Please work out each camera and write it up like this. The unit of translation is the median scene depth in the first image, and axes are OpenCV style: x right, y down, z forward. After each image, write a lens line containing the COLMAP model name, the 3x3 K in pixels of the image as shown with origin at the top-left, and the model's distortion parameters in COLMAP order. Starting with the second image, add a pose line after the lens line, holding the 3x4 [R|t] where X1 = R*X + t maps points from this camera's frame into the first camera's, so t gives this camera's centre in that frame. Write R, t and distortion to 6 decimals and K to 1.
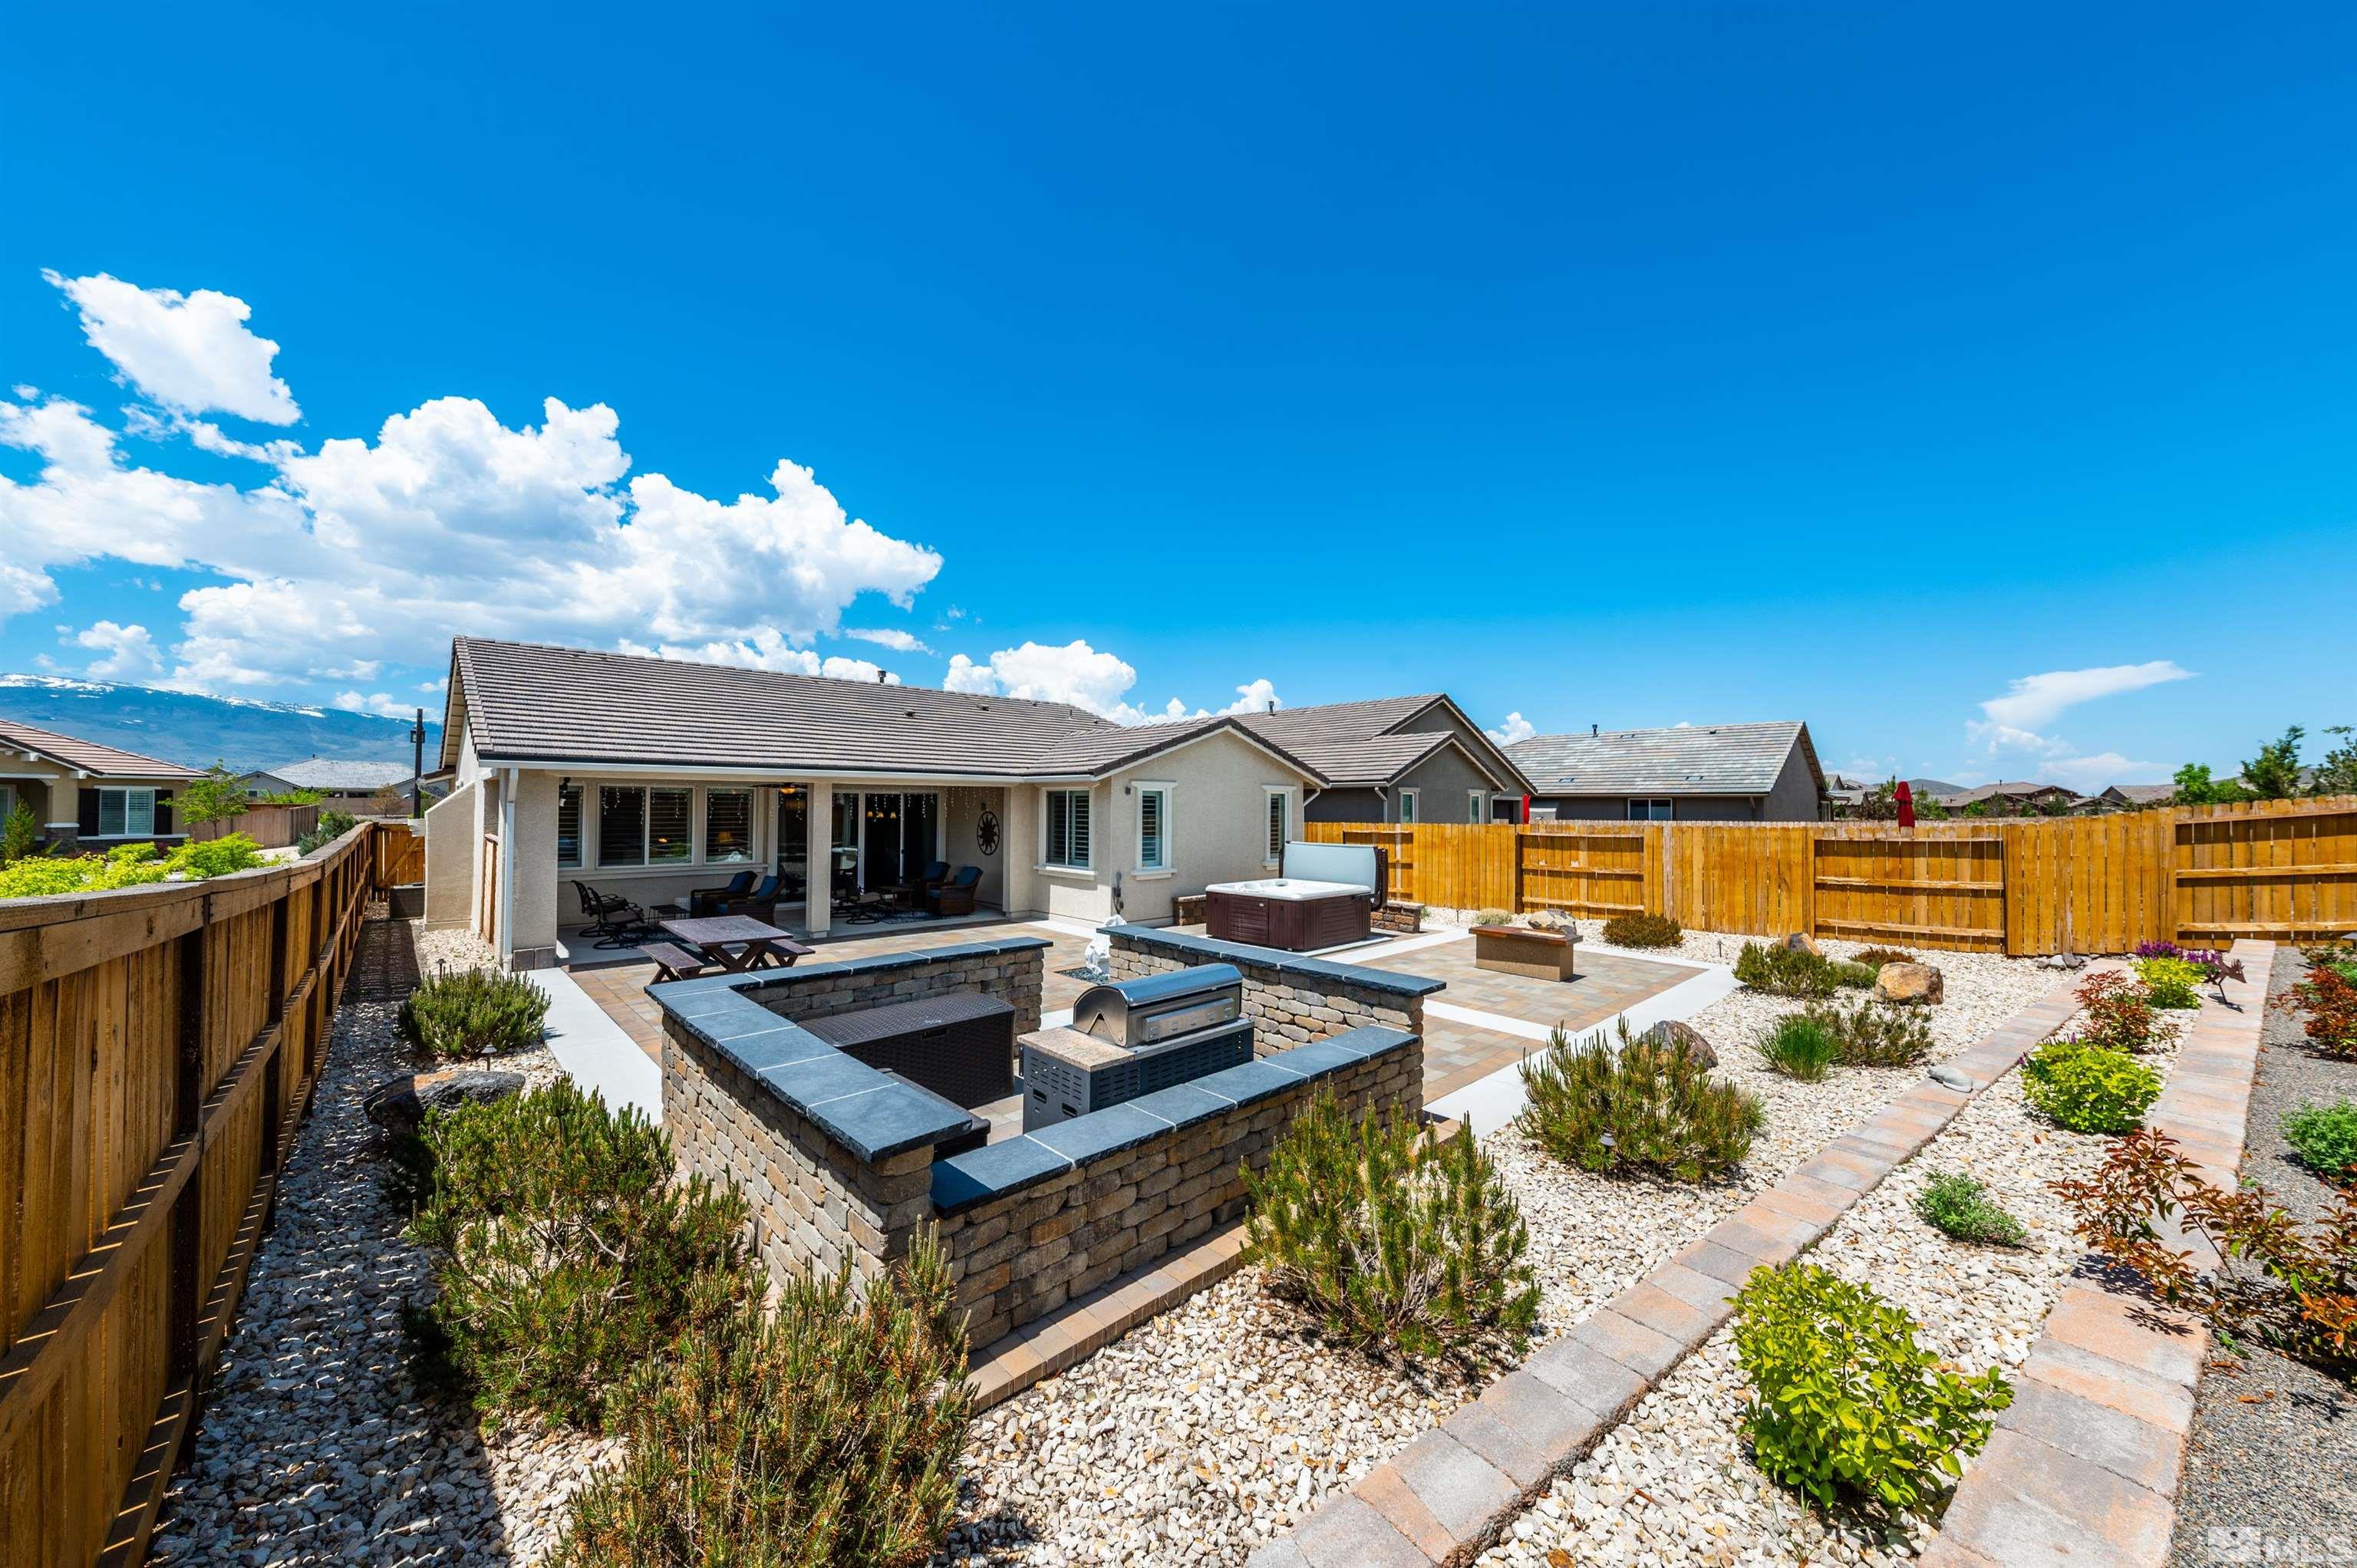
lens RADIAL K [[807.2, 0, 1181.9], [0, 807.2, 790.7], [0, 0, 1]] dist [0.013062, -0.004345]
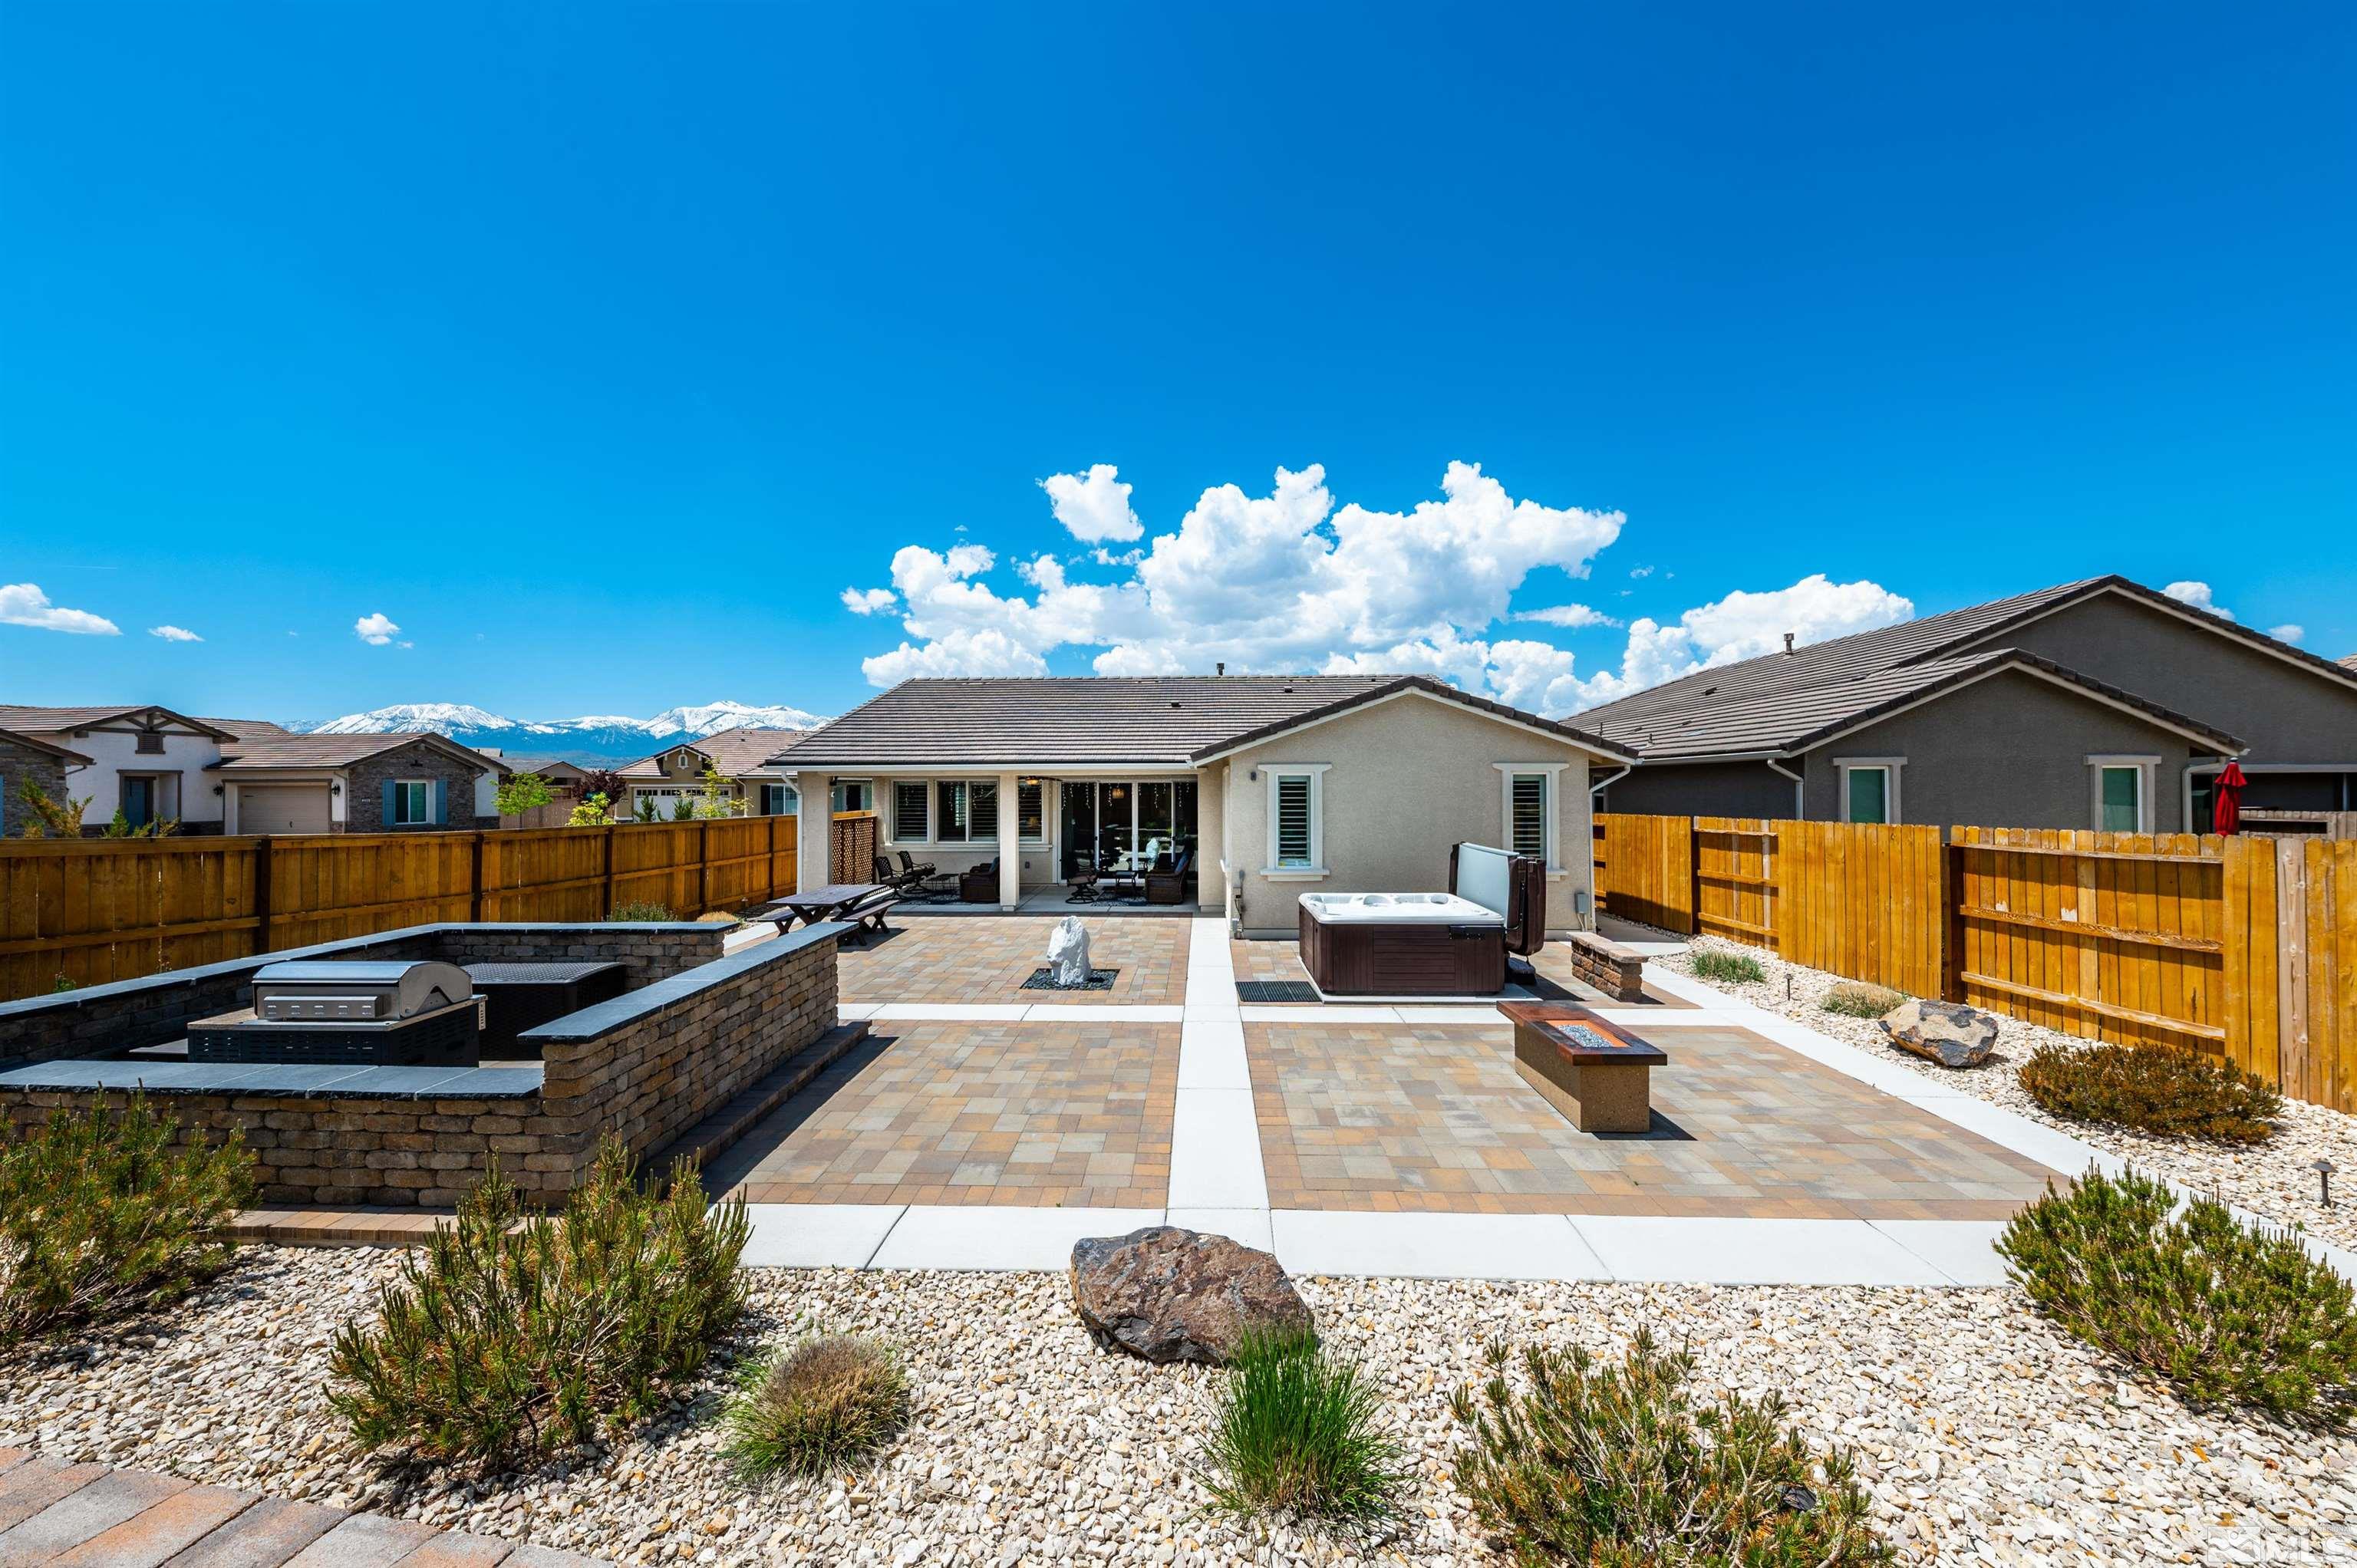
lens RADIAL K [[815.6, 0, 1174.7], [0, 815.6, 789.8], [0, 0, 1]] dist [0.014088, -0.007039]
pose [[0.703568, -0.008739, -0.710575, 0.472169], [0.020656, 0.999753, 0.008158, 0.005760], [0.710328, -0.020417, 0.703575, 0.322887]]
